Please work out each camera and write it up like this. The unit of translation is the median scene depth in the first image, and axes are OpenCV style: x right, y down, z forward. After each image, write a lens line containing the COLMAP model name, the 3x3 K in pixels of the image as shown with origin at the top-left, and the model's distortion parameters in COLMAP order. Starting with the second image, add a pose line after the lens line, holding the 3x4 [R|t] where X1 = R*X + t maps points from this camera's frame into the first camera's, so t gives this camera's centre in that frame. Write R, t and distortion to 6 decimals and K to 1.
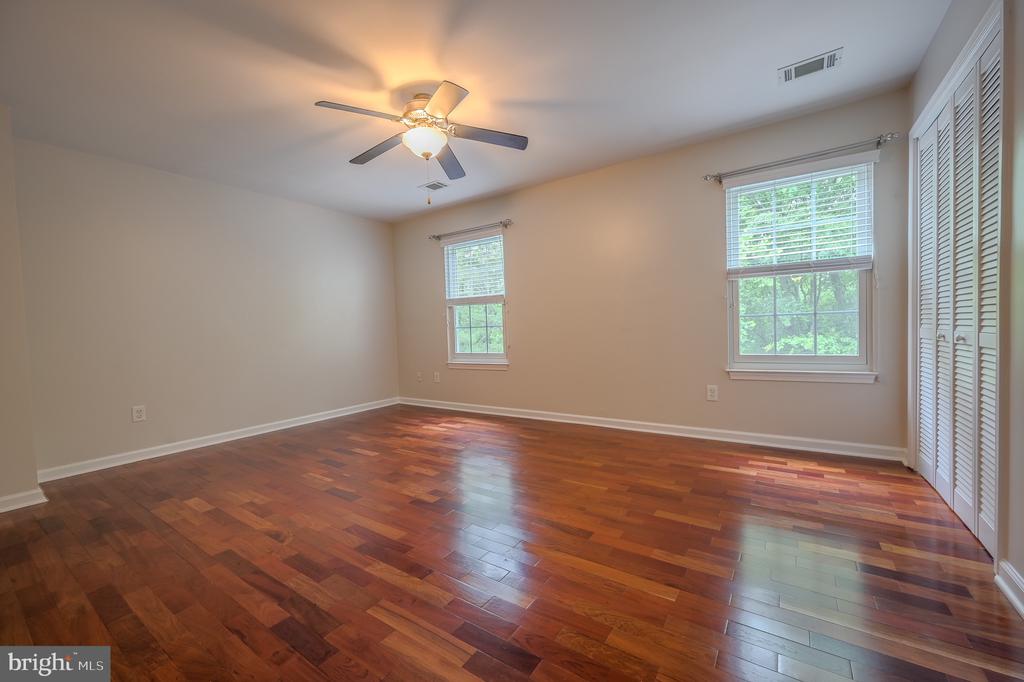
lens RADIAL K [[405.4, 0, 522.0], [0, 405.4, 346.6], [0, 0, 1]] dist [0.003807, 0.000403]
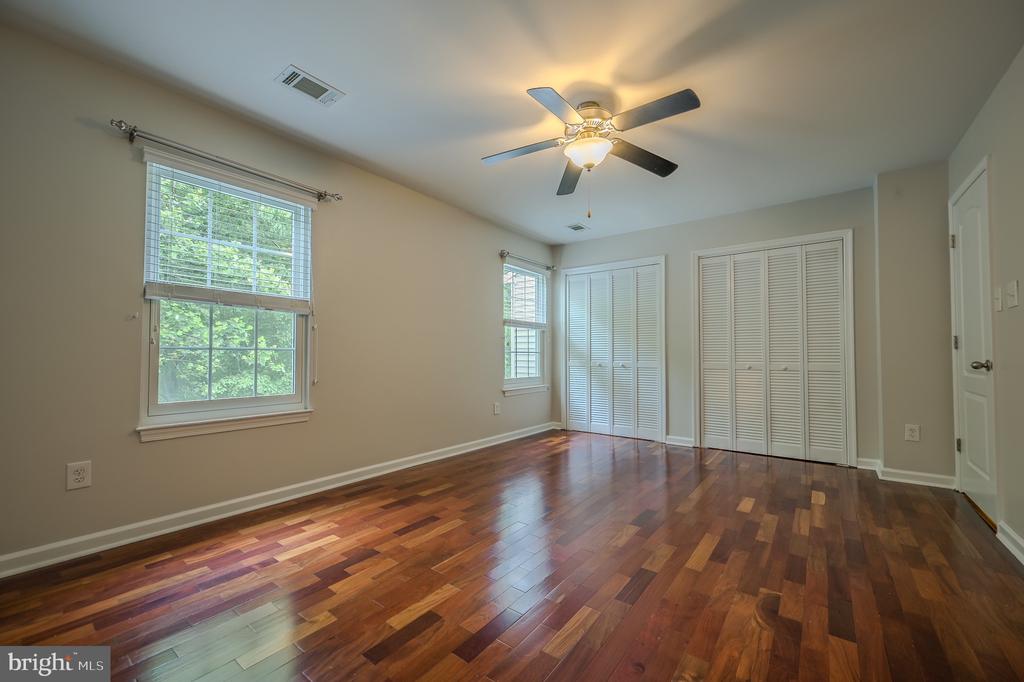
lens RADIAL K [[405.4, 0, 515.6], [0, 405.4, 341.2], [0, 0, 1]] dist [0.003807, 0.000403]
pose [[0.047881, 0.080026, 0.995642, -0.781847], [0.053978, 0.995122, -0.082580, 0.007719], [-0.997393, 0.057697, 0.043328, 0.781284]]
